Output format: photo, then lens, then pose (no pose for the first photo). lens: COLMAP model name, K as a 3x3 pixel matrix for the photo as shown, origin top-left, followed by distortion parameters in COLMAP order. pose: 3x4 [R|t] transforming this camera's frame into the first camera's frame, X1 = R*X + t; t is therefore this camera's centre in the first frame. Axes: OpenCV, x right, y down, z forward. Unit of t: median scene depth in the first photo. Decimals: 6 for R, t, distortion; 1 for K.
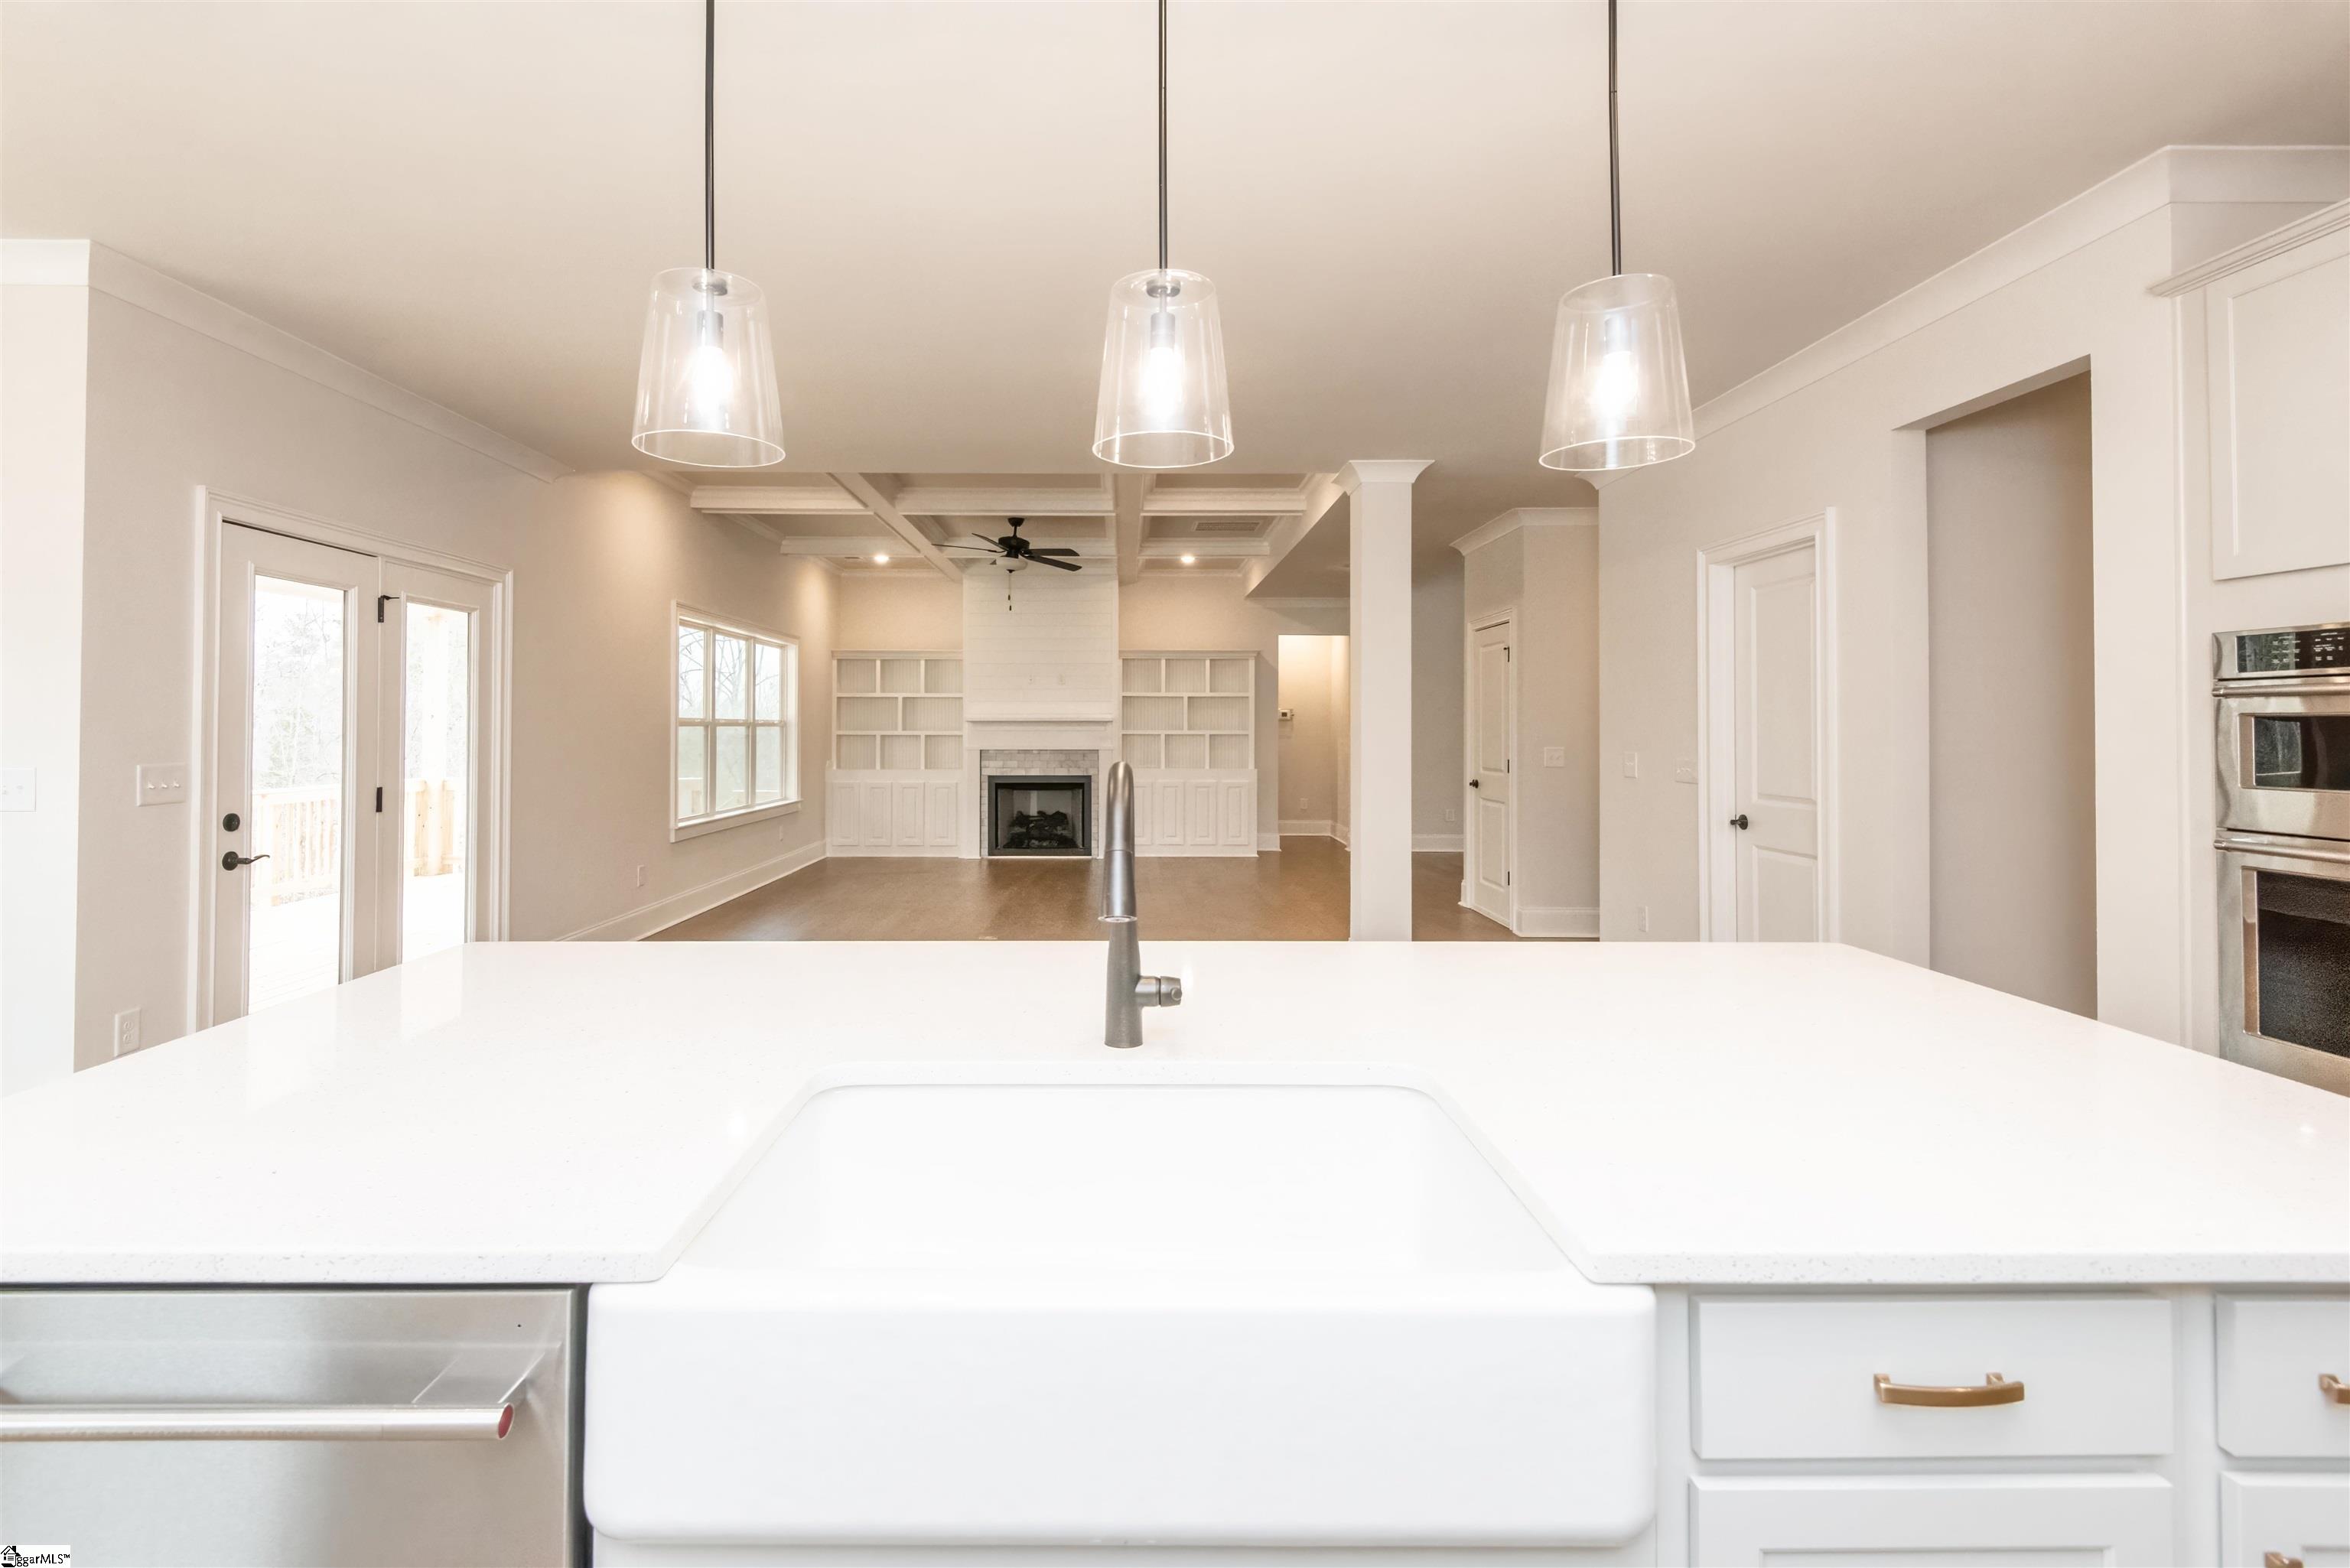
lens RADIAL K [[1097.5, 0, 1095.2], [0, 1097.5, 687.9], [0, 0, 1]] dist [0.025082, -0.000084]
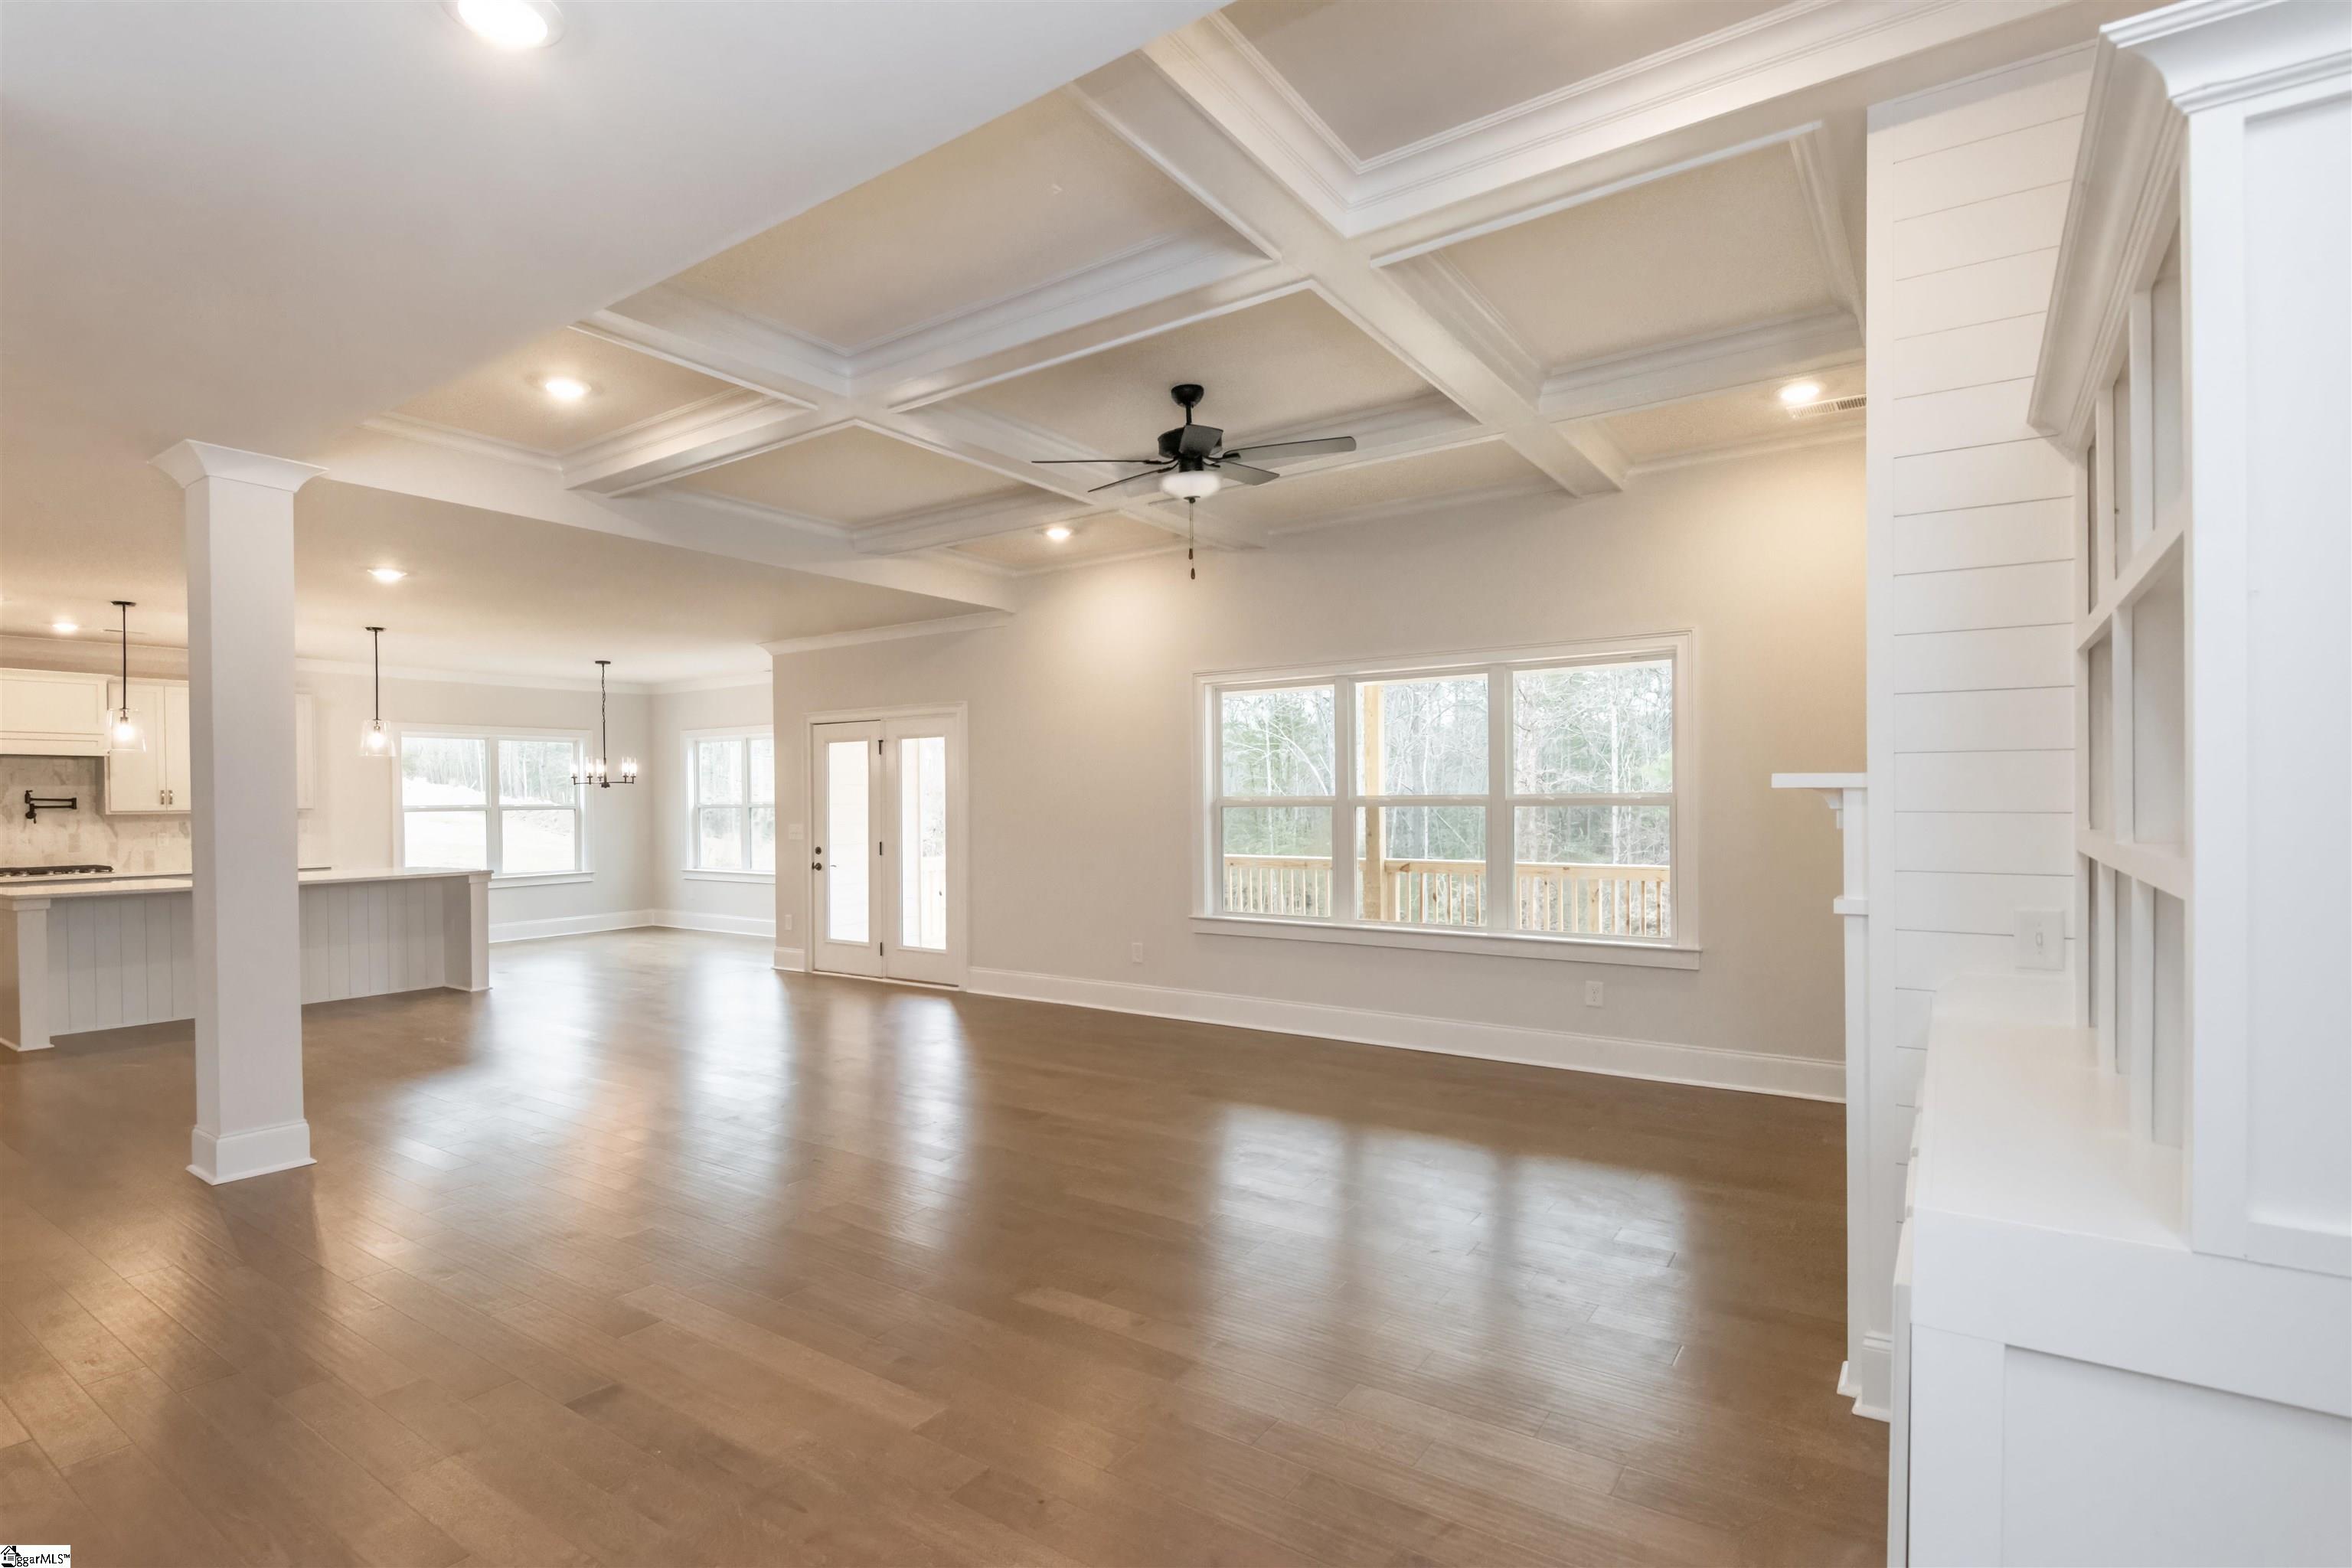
lens RADIAL K [[1154.7, 0, 1116.7], [0, 1154.7, 806.0], [0, 0, 1]] dist [0.047387, -0.034626]
pose [[-0.576361, 0.007815, -0.817157, 0.722741], [0.038930, 0.999082, -0.017903, 0.079357], [0.816267, -0.042131, -0.576136, 2.447812]]
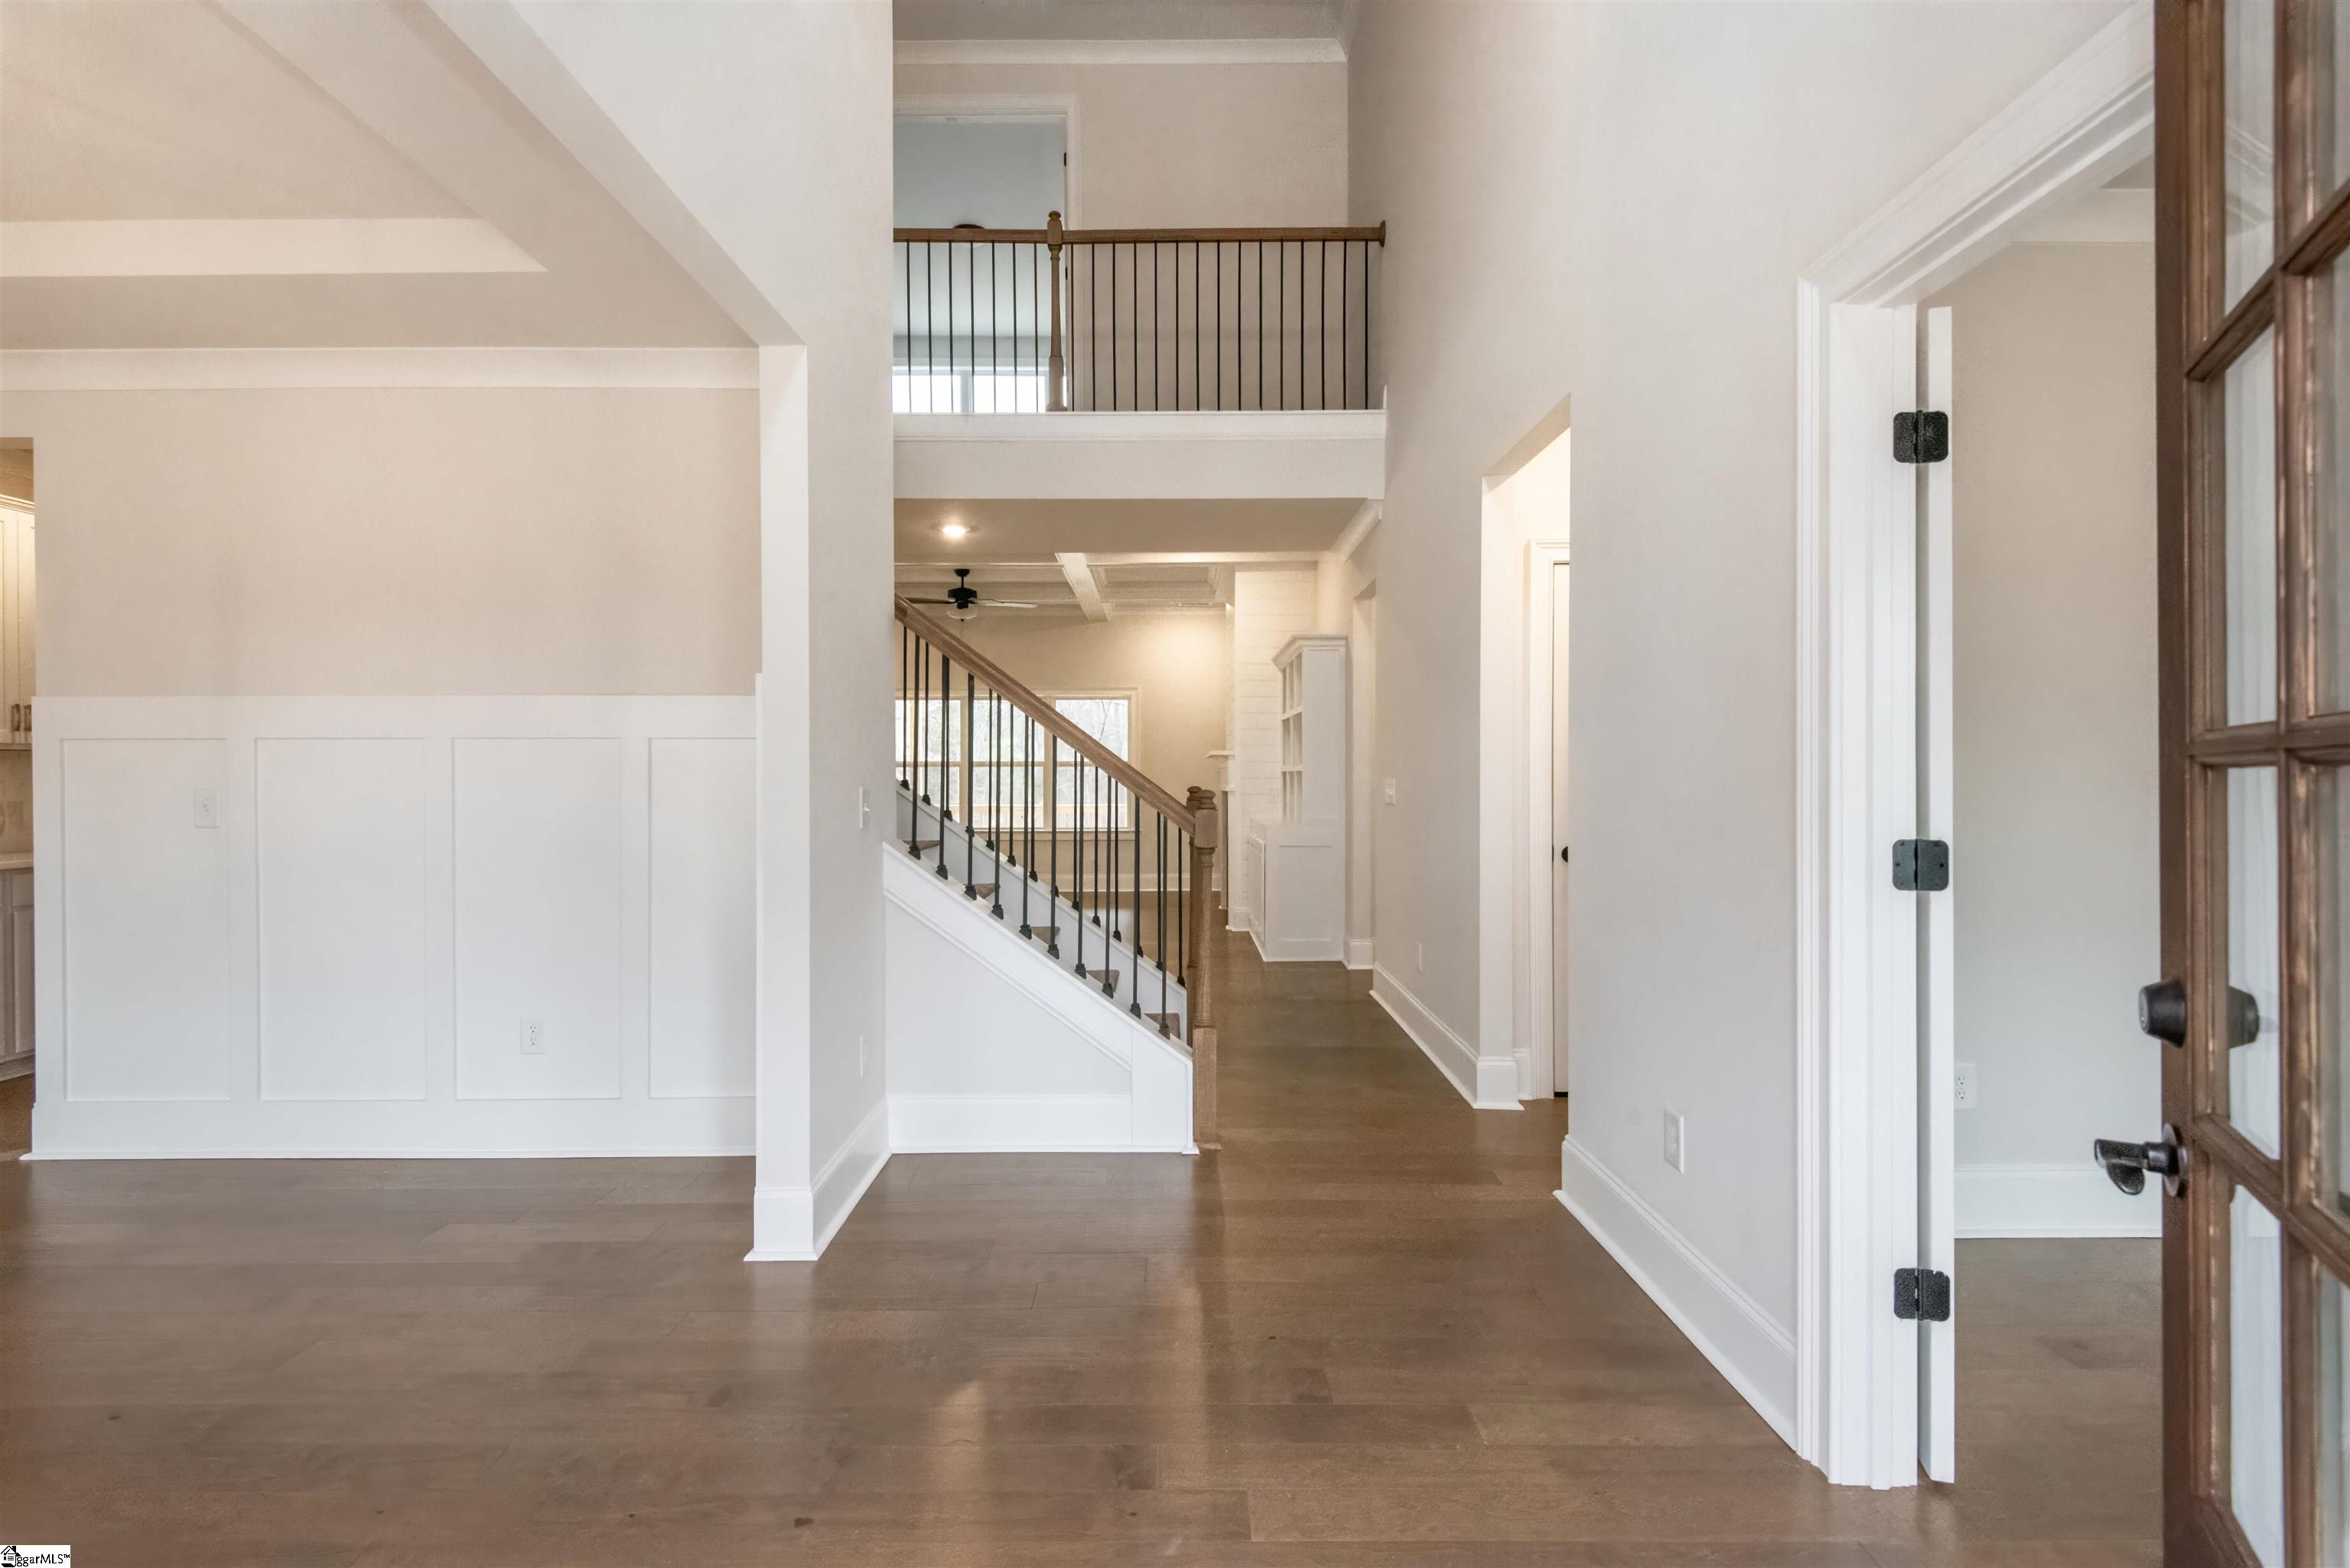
lens RADIAL K [[1068.1, 0, 1168.7], [0, 1068.1, 792.3], [0, 0, 1]] dist [0.001485, -0.000201]
pose [[0.007764, 0.016046, -0.999841, 1.701186], [0.035686, 0.999230, 0.016314, 0.099576], [0.999333, -0.035807, 0.007185, 2.315304]]
